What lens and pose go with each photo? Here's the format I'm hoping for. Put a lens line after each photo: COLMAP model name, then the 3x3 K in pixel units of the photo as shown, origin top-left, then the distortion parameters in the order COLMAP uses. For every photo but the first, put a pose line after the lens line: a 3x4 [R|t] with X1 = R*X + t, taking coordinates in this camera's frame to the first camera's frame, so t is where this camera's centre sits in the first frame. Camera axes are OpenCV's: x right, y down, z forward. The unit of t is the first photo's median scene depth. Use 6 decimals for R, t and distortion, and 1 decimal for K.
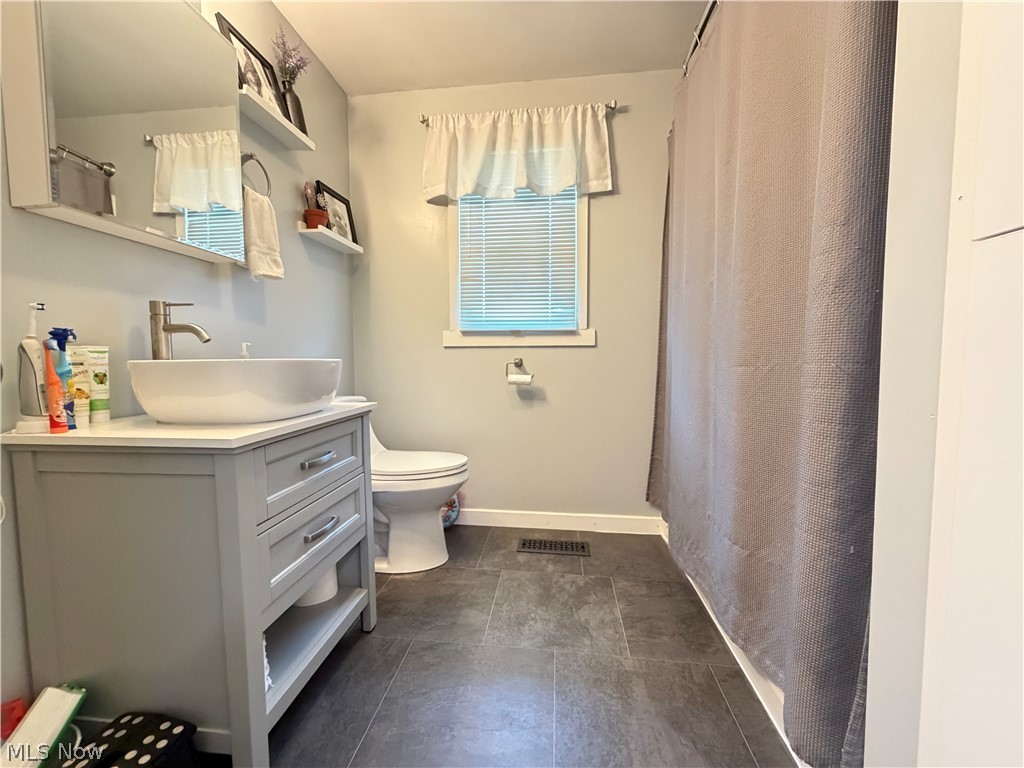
lens RADIAL K [[410.6, 0, 513.5], [0, 410.6, 387.3], [0, 0, 1]] dist [0.000627, -0.000939]
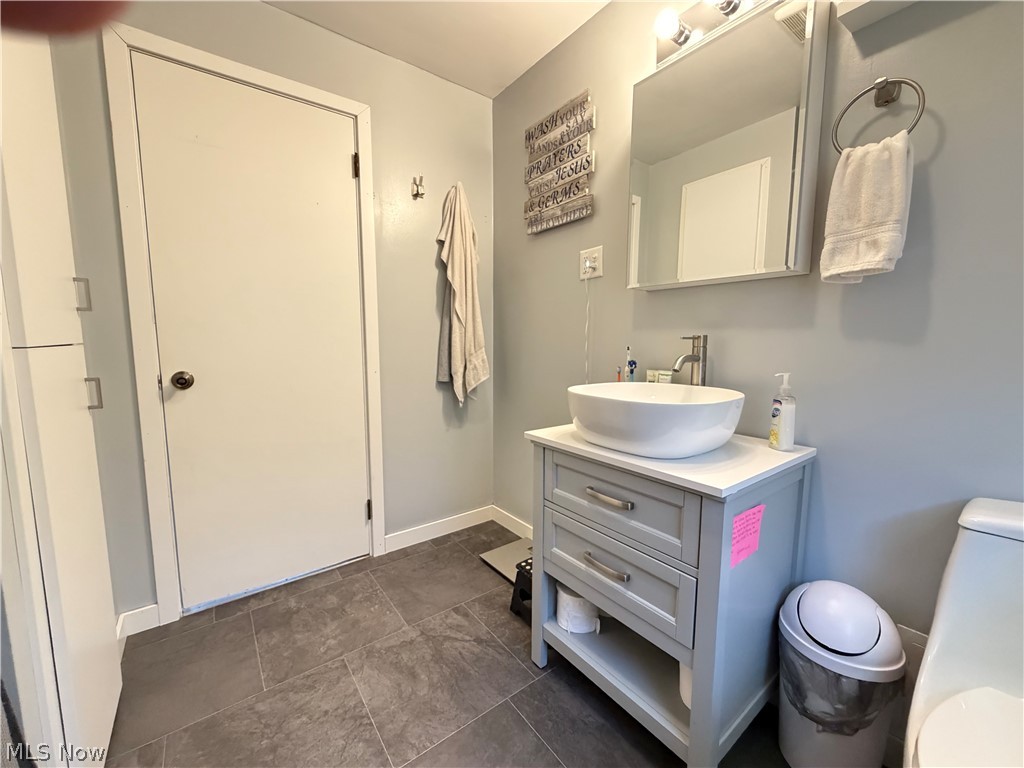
lens RADIAL K [[410.6, 0, 514.3], [0, 410.6, 383.6], [0, 0, 1]] dist [0.000627, -0.000939]
pose [[-0.725402, 0.079624, -0.683704, 0.340547], [-0.047200, 0.985195, 0.164814, -0.245197], [0.686705, 0.151827, -0.710904, 1.510717]]
